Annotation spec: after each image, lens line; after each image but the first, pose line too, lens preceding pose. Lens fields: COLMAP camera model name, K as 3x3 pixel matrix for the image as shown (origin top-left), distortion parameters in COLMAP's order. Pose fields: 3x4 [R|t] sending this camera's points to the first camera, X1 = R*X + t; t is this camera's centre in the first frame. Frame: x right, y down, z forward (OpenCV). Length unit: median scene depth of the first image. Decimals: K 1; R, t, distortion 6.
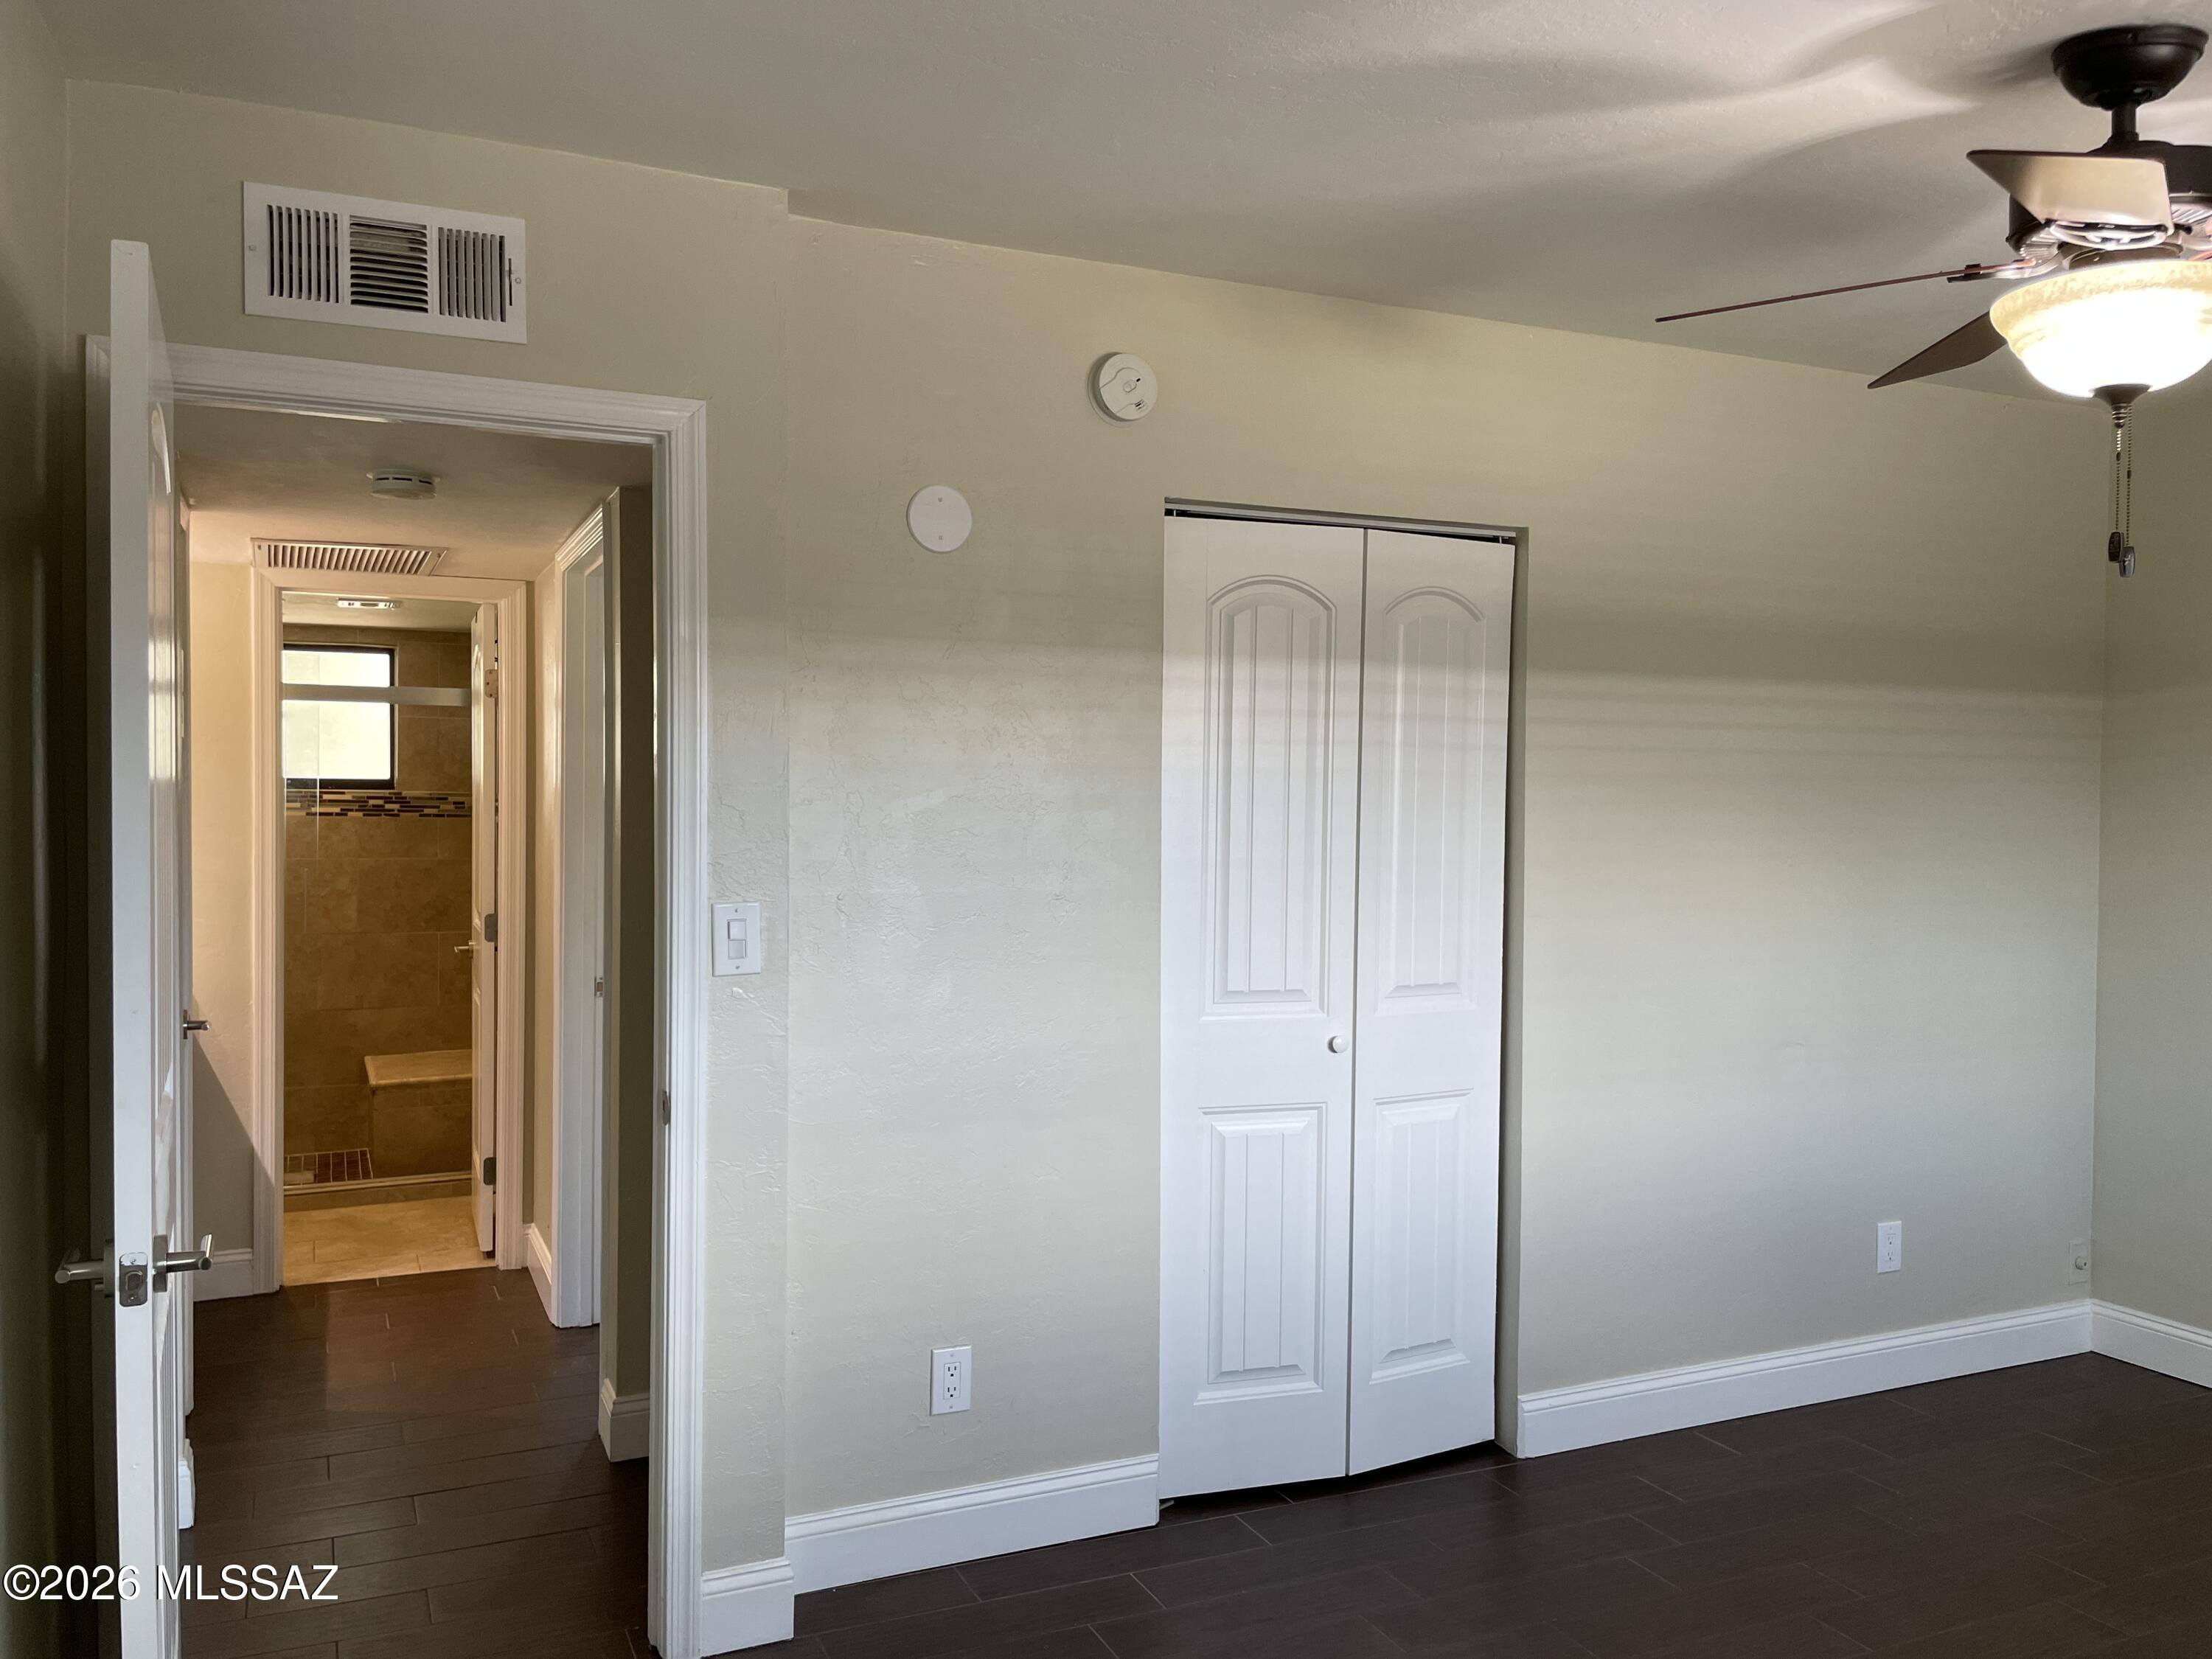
lens RADIAL K [[1680.6, 0, 1085.2], [0, 1680.6, 835.6], [0, 0, 1]] dist [0.086938, -0.116523]
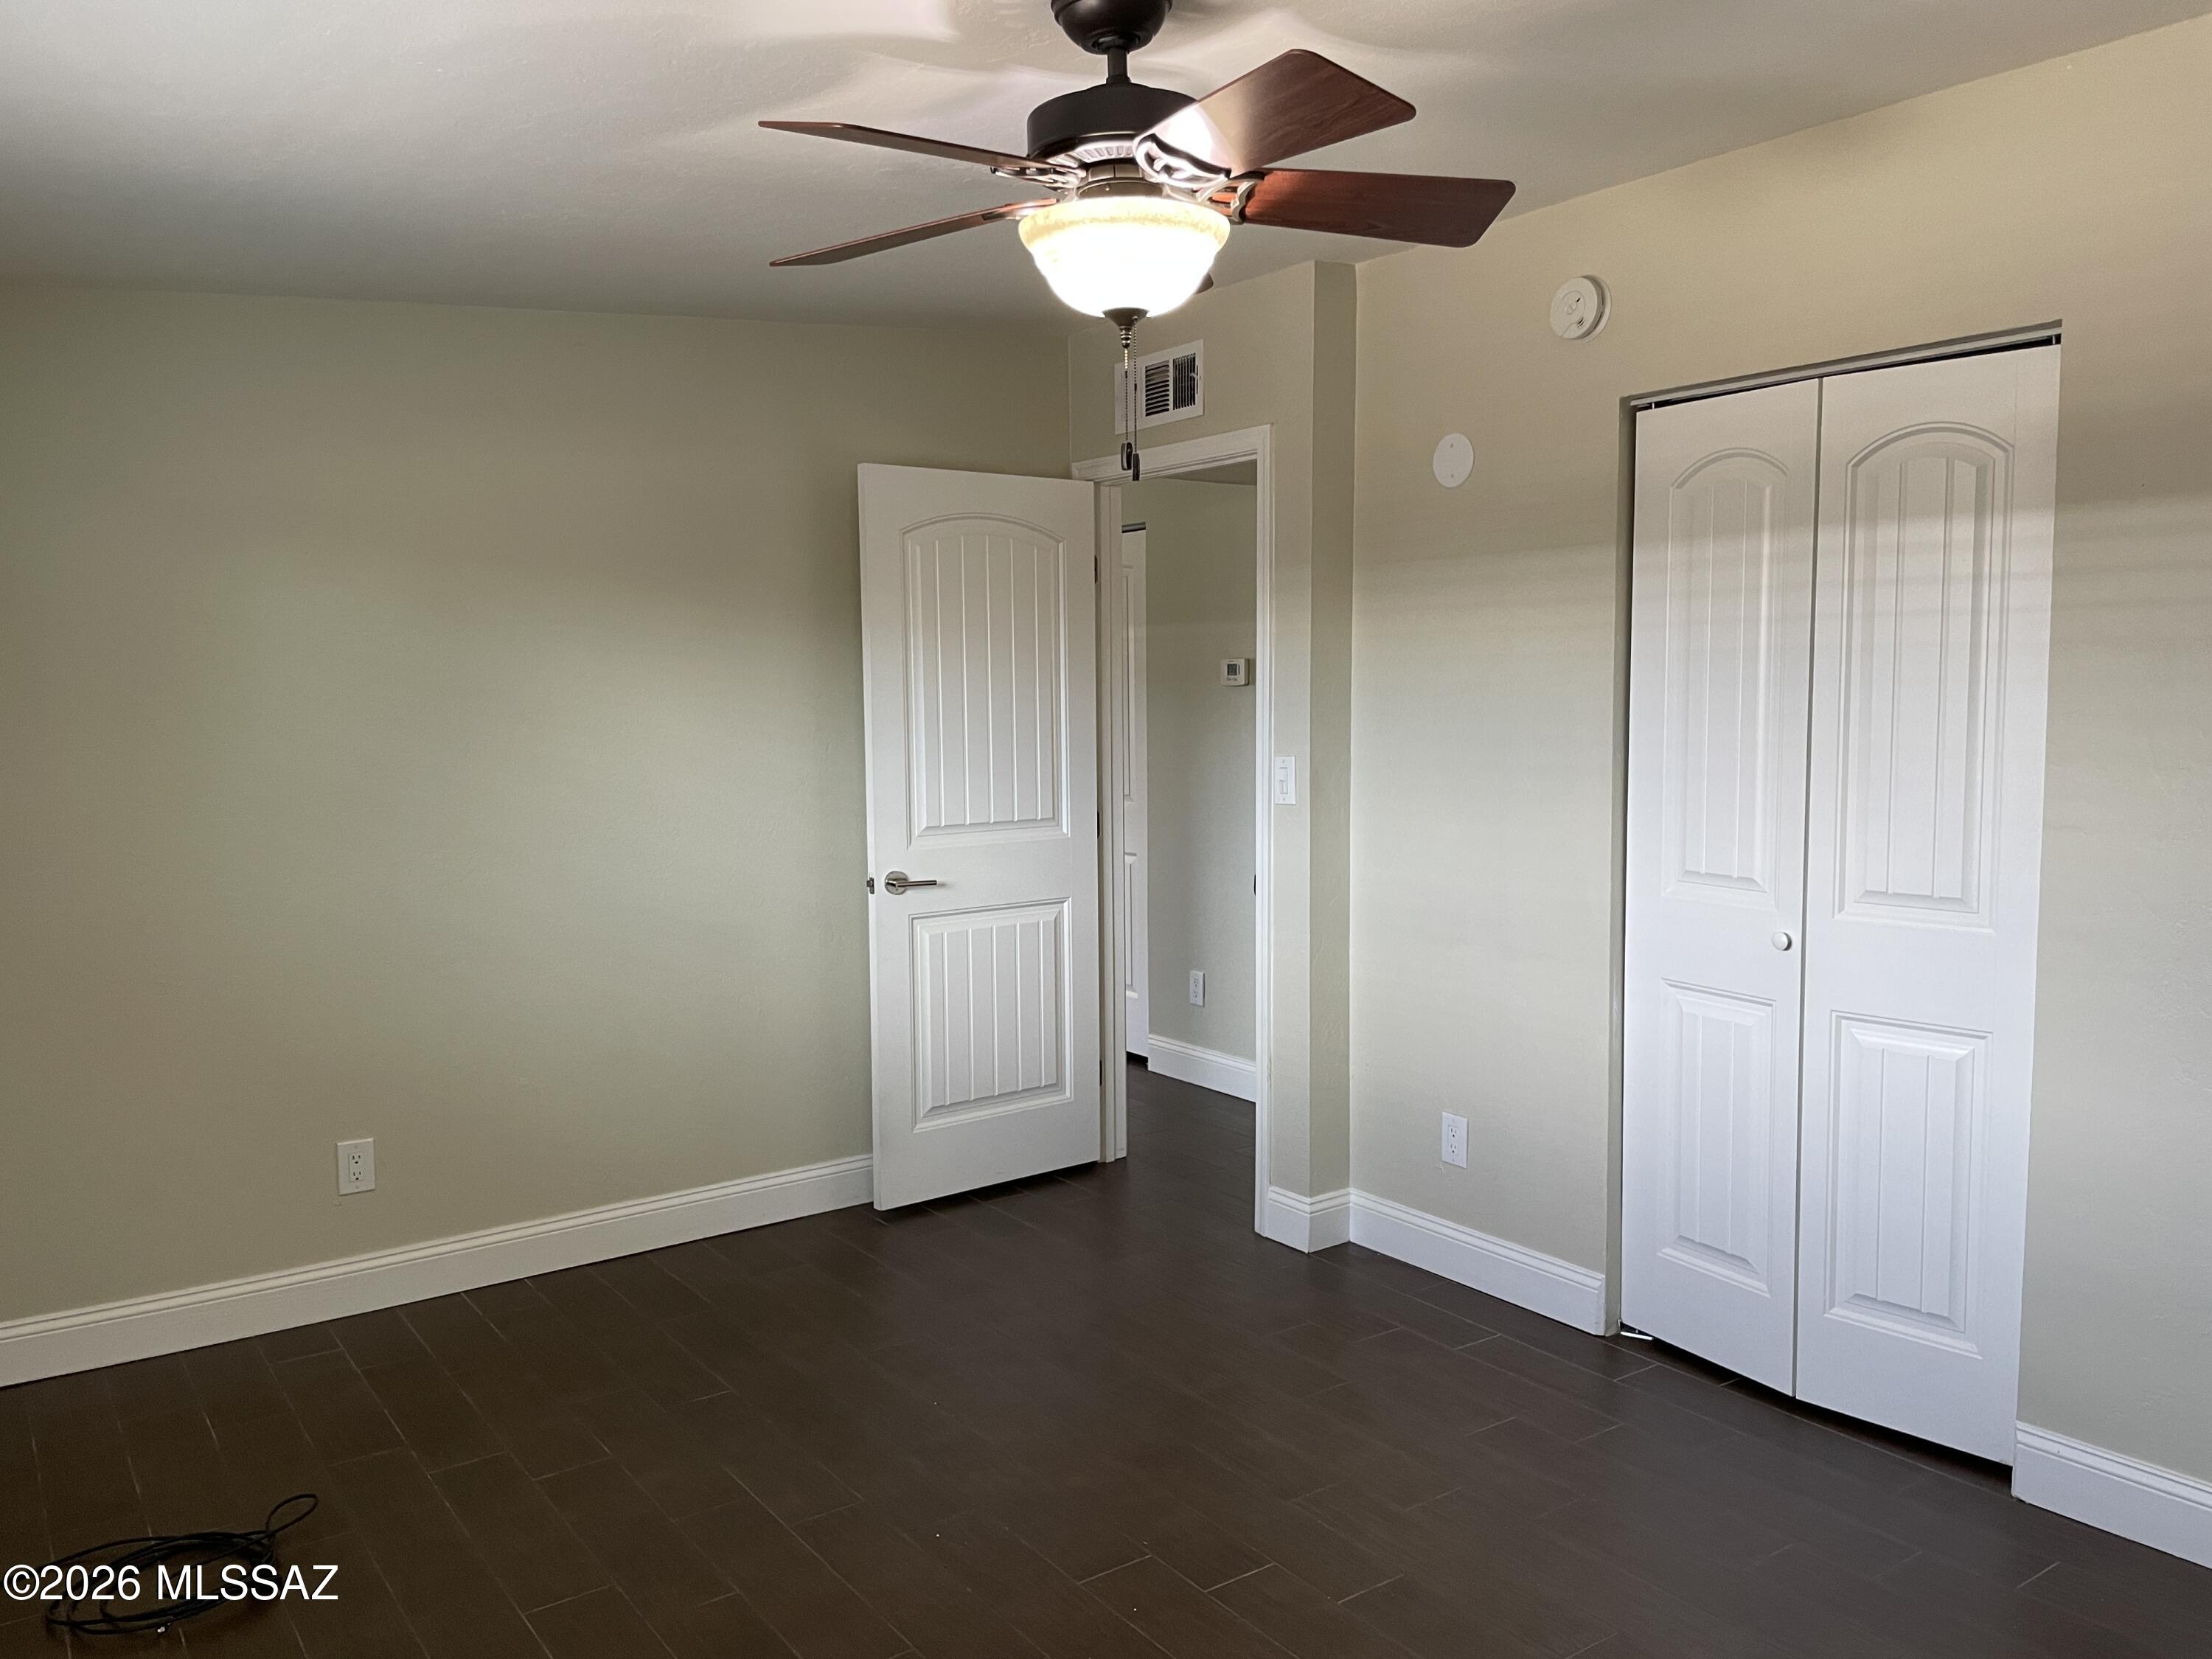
lens RADIAL K [[1680.6, 0, 1085.2], [0, 1680.6, 835.6], [0, 0, 1]] dist [0.086938, -0.116523]
pose [[0.186247, 0.076157, -0.979547, 1.005979], [-0.016489, 0.997093, 0.074386, 0.001286], [0.982365, 0.002297, 0.186961, 0.443672]]
